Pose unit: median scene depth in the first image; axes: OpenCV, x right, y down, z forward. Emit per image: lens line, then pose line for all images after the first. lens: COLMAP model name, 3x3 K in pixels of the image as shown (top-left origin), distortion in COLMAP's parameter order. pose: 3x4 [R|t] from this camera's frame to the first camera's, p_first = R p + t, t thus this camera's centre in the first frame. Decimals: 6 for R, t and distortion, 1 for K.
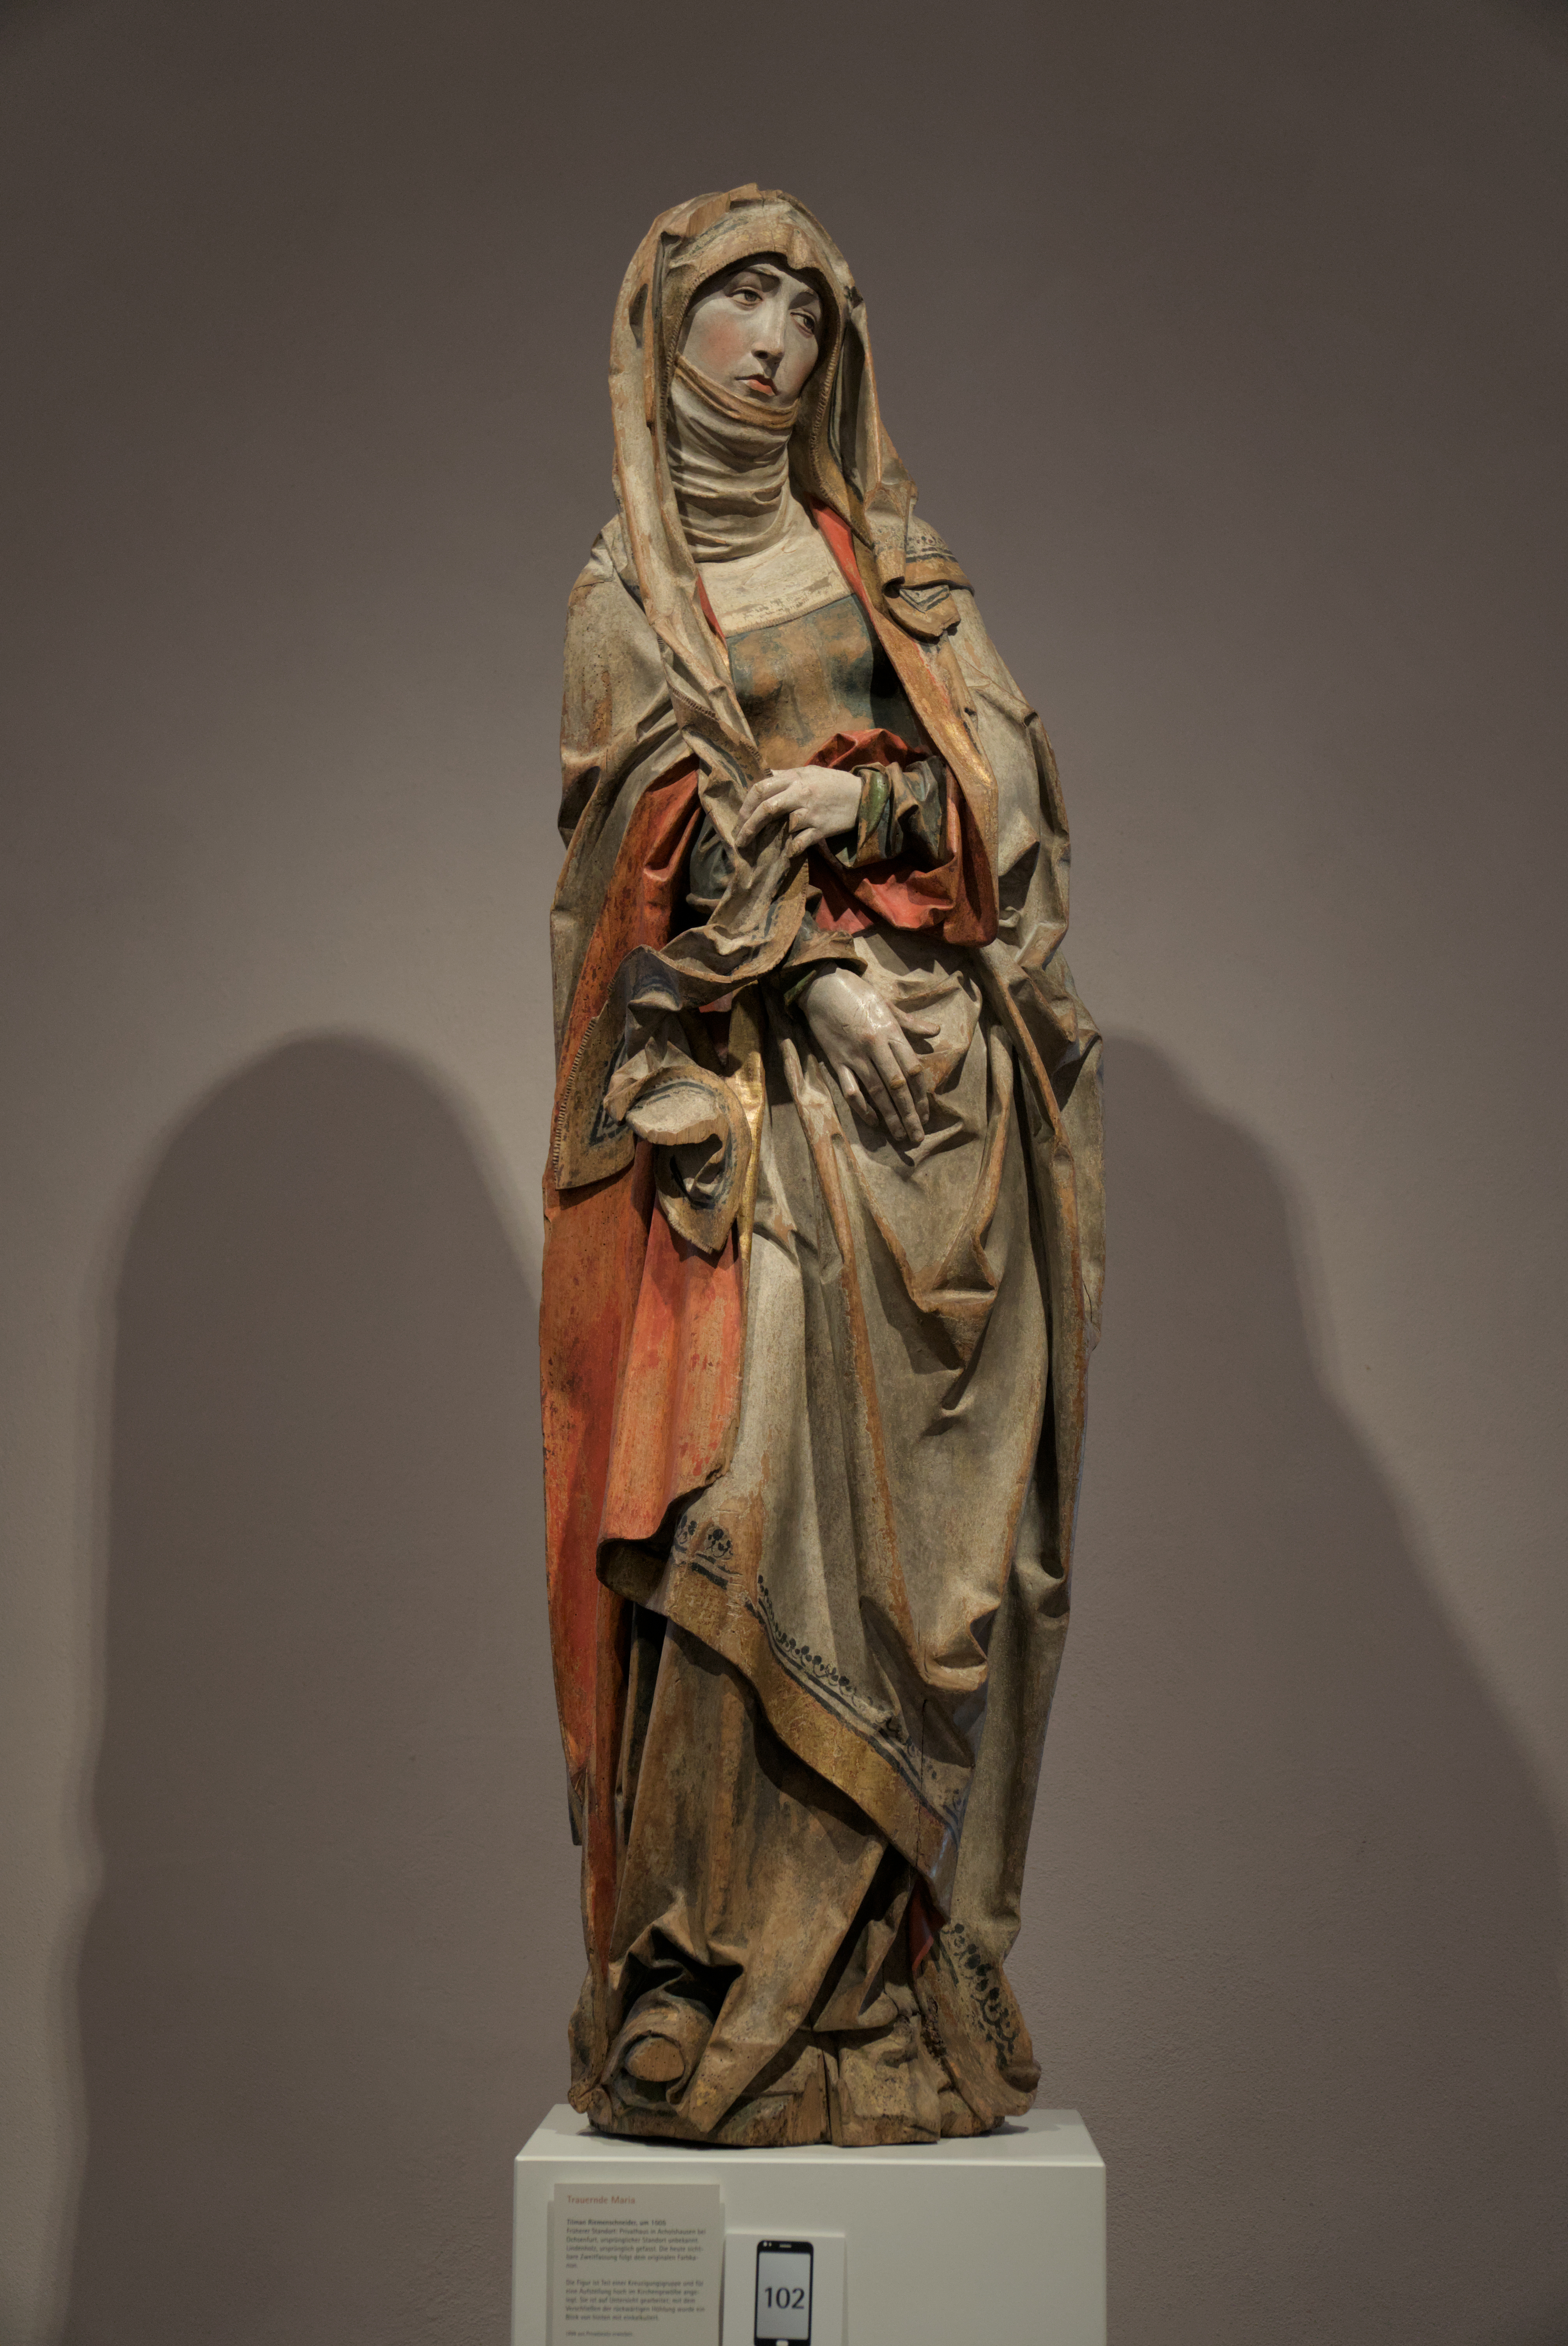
lens RADIAL K [[4167.5, 0, 781.5], [0, 4167.5, 1174.4], [0, 0, 1]] dist [0.025500, 0.000000]
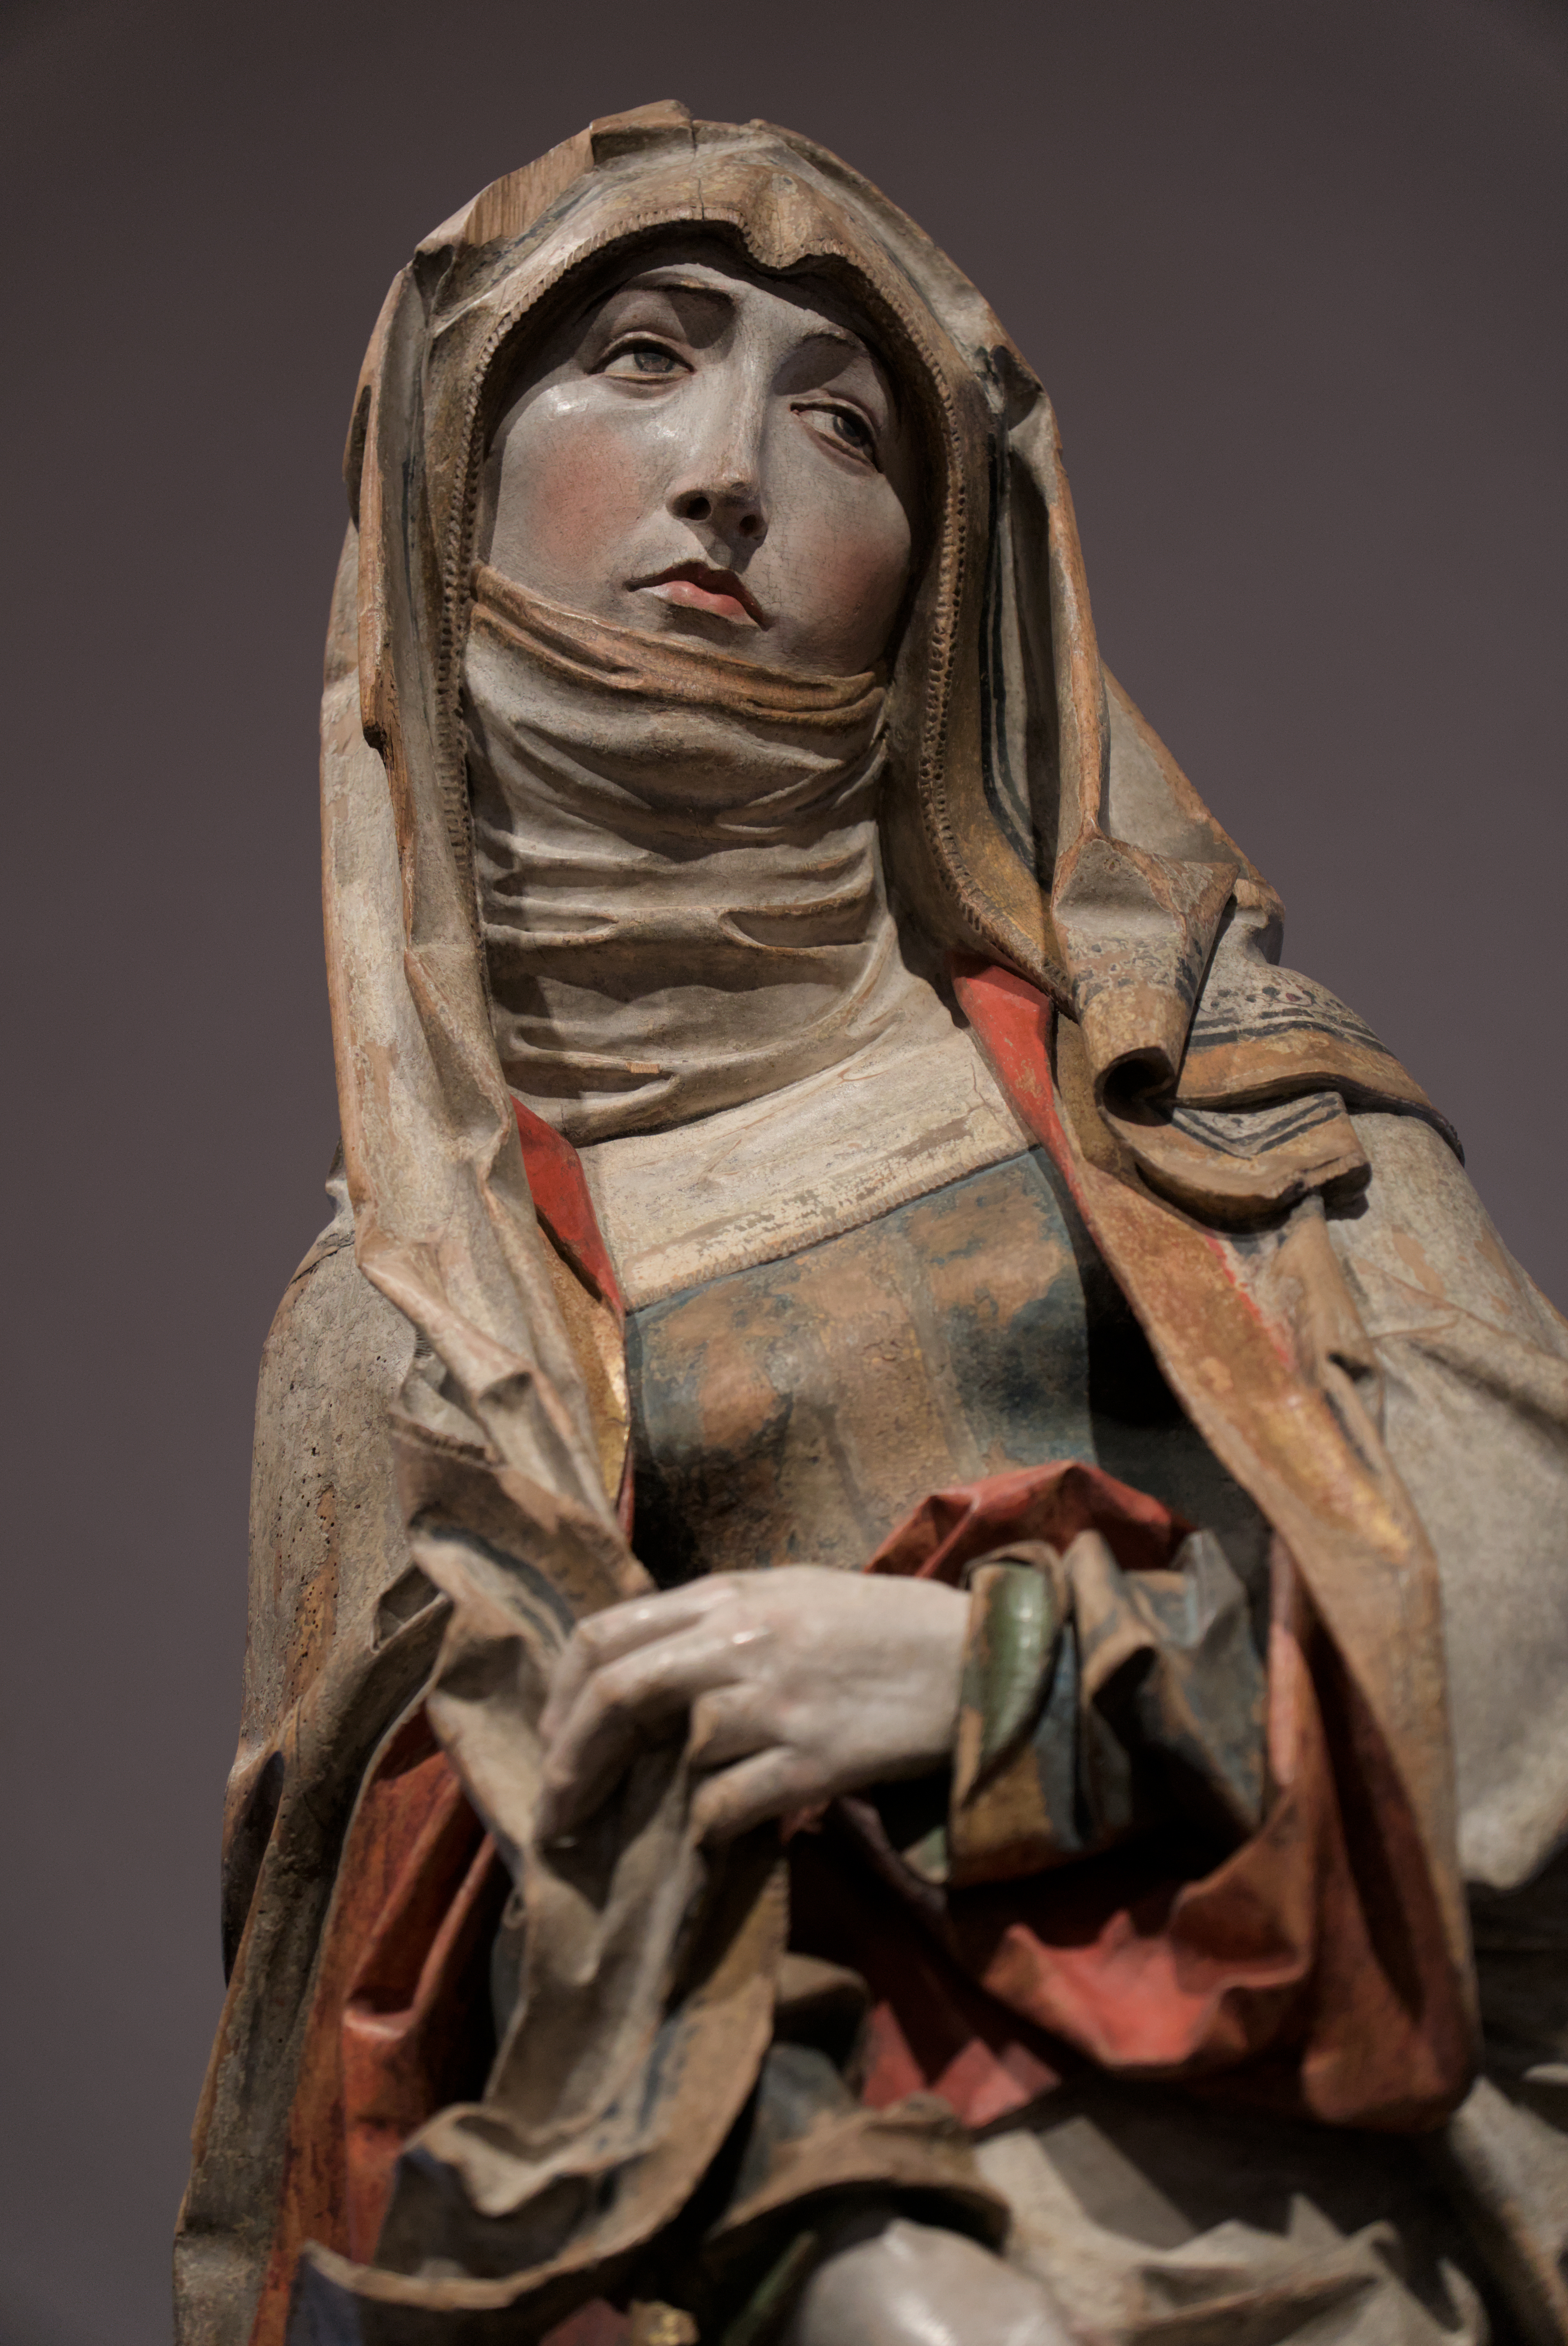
lens RADIAL K [[5817.5, 0, 789.0], [0, 5817.5, 1166.7], [0, 0, 1]] dist [0.157165, 0.000000]
pose [[0.957034, -0.154074, -0.245656, 0.110114], [0.047358, 0.918836, -0.391789, 0.037620], [0.286082, 0.363321, 0.886654, 0.602954]]
